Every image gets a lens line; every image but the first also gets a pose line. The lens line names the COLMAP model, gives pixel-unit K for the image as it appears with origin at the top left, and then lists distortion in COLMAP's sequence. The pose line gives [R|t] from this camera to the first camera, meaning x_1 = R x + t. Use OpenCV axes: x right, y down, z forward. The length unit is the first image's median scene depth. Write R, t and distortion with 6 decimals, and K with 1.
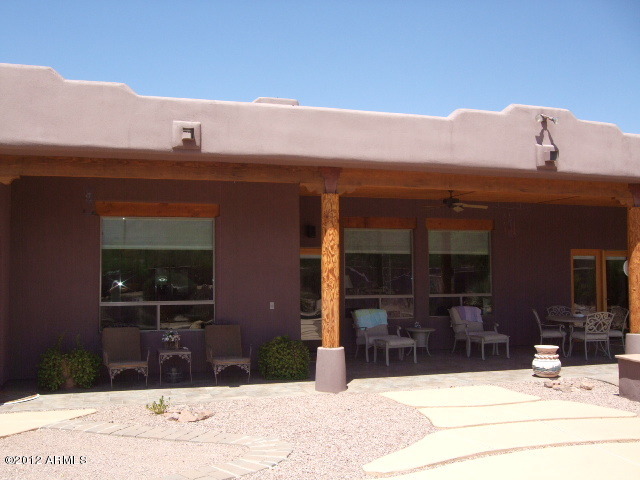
lens RADIAL K [[696.5, 0, 316.1], [0, 696.5, 229.5], [0, 0, 1]] dist [-0.133580, 0.191939]
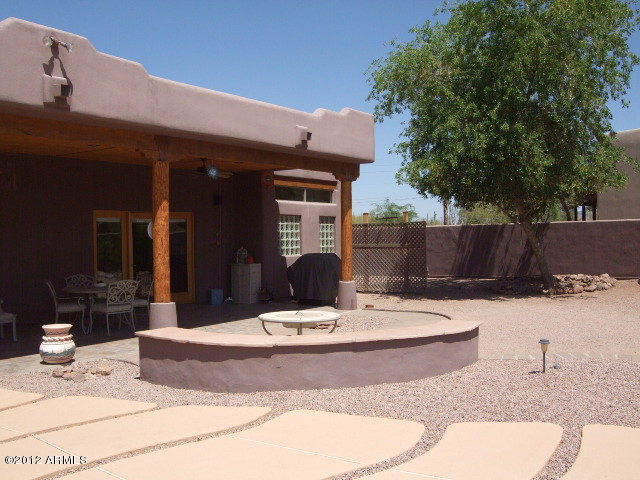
lens RADIAL K [[696.5, 0, 316.1], [0, 696.5, 229.5], [0, 0, 1]] dist [-0.133580, 0.191939]
pose [[0.796682, -0.009367, 0.604327, 0.088074], [-0.019476, 0.998963, 0.041160, 0.015745], [-0.604085, -0.044561, 0.795673, 0.165836]]
